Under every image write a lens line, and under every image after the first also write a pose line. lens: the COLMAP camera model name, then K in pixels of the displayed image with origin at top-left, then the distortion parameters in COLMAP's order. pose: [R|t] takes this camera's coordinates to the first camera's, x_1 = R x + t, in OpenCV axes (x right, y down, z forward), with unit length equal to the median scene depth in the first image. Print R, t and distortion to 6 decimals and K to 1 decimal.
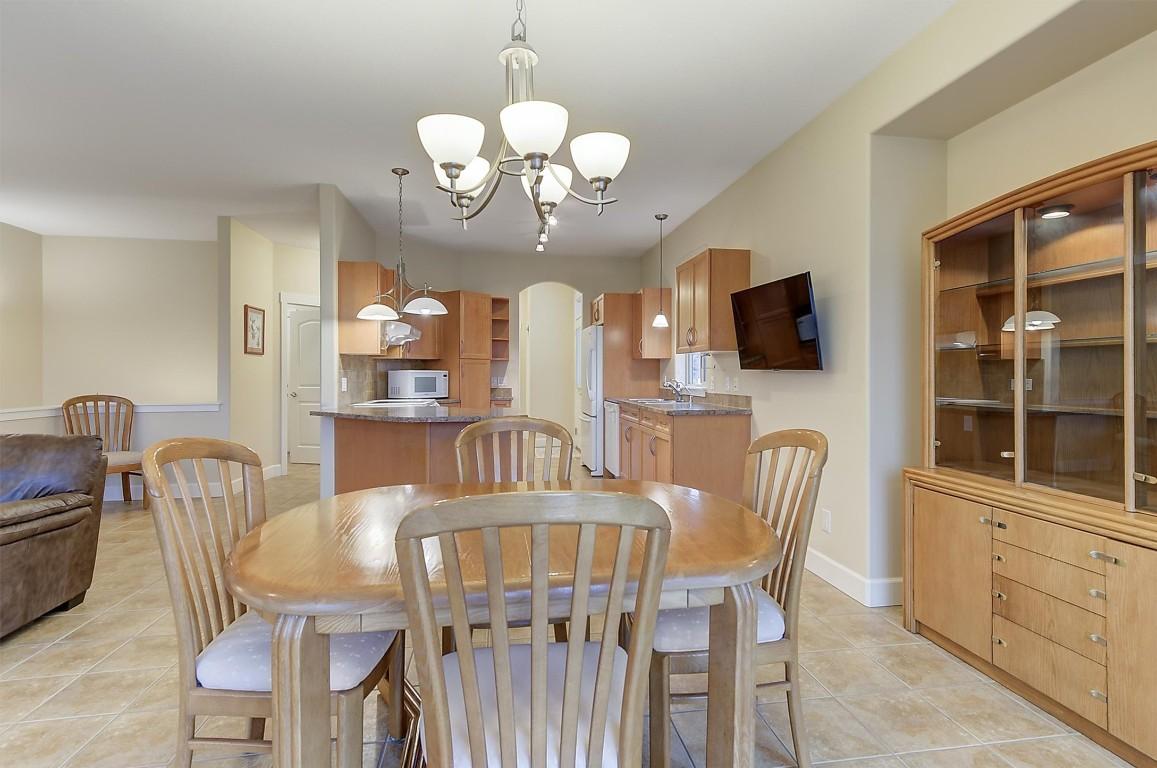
lens RADIAL K [[560.0, 0, 583.9], [0, 560.0, 373.7], [0, 0, 1]] dist [0.020326, -0.000090]
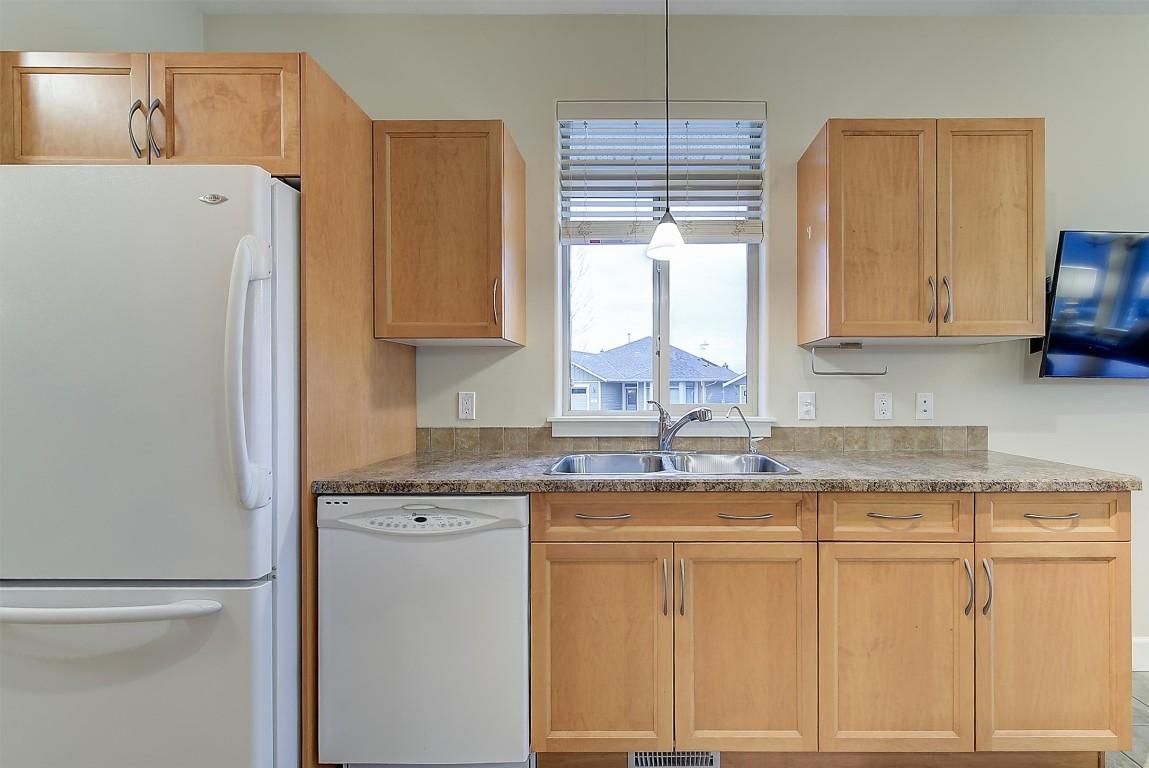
lens RADIAL K [[490.9, 0, 582.1], [0, 490.9, 388.0], [0, 0, 1]] dist [0.001288, 0.000235]
pose [[0.153164, -0.001777, 0.988199, -0.184093], [0.003464, 0.999993, 0.001261, 0.000325], [-0.988195, 0.003230, 0.153169, 1.005608]]
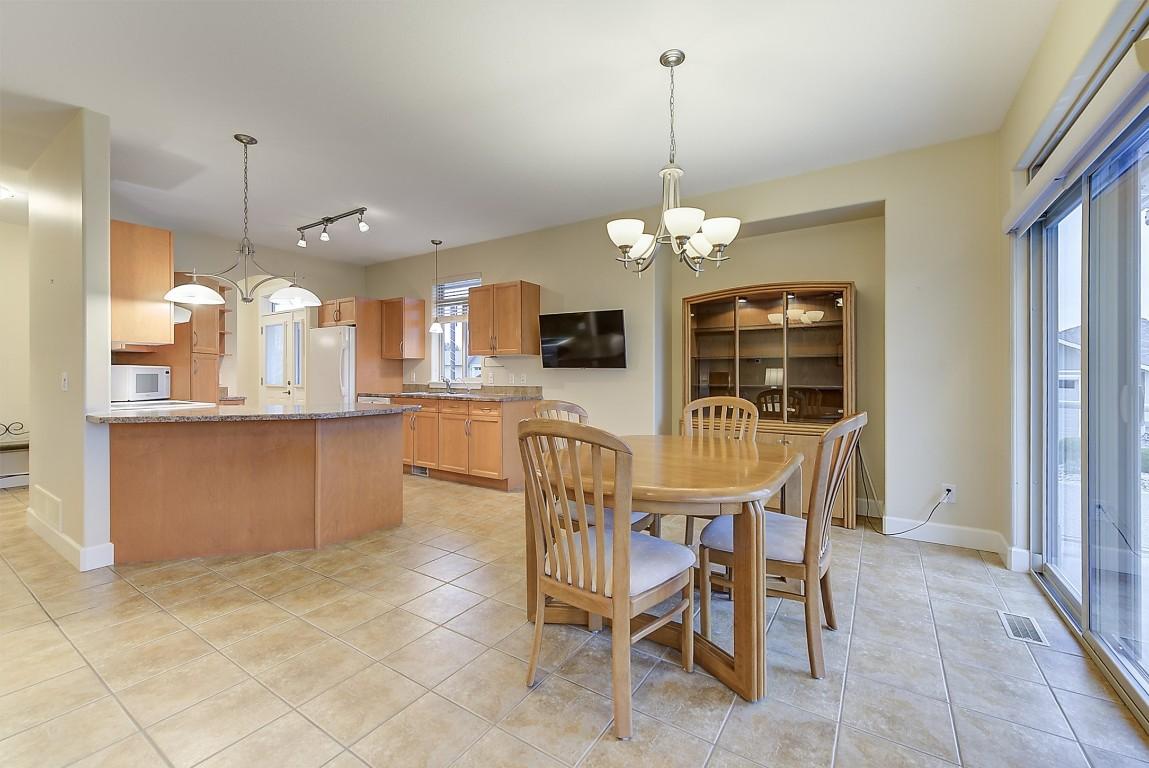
lens RADIAL K [[469.0, 0, 581.1], [0, 469.0, 377.0], [0, 0, 1]] dist [0.010497, -0.000895]
pose [[0.670805, -0.001117, 0.741633, -0.406593], [-0.000758, 0.999997, 0.002192, 0.009785], [-0.741634, -0.002033, 0.670802, 0.085302]]
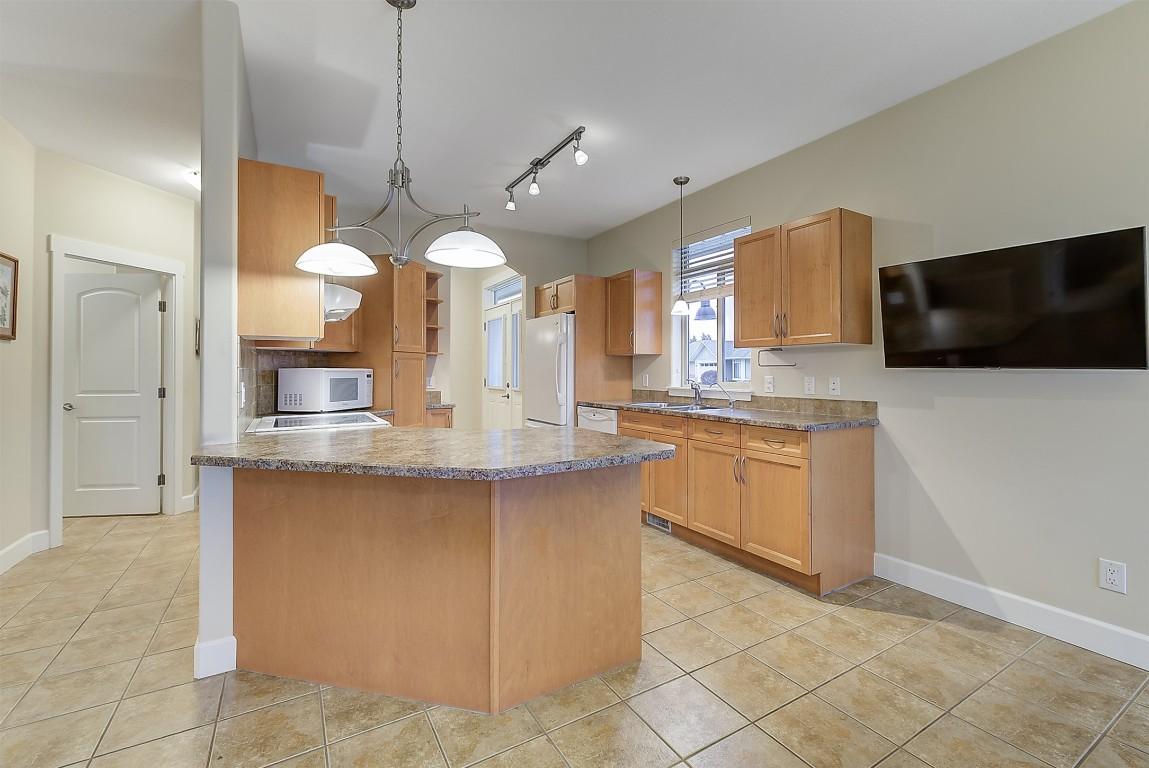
lens RADIAL K [[490.9, 0, 580.1], [0, 490.9, 369.8], [0, 0, 1]] dist [0.001288, 0.000235]
pose [[0.928978, 0.001739, 0.370131, -0.262581], [0.000061, 0.999988, -0.004852, -0.001214], [-0.370135, 0.004530, 0.928967, 0.391735]]
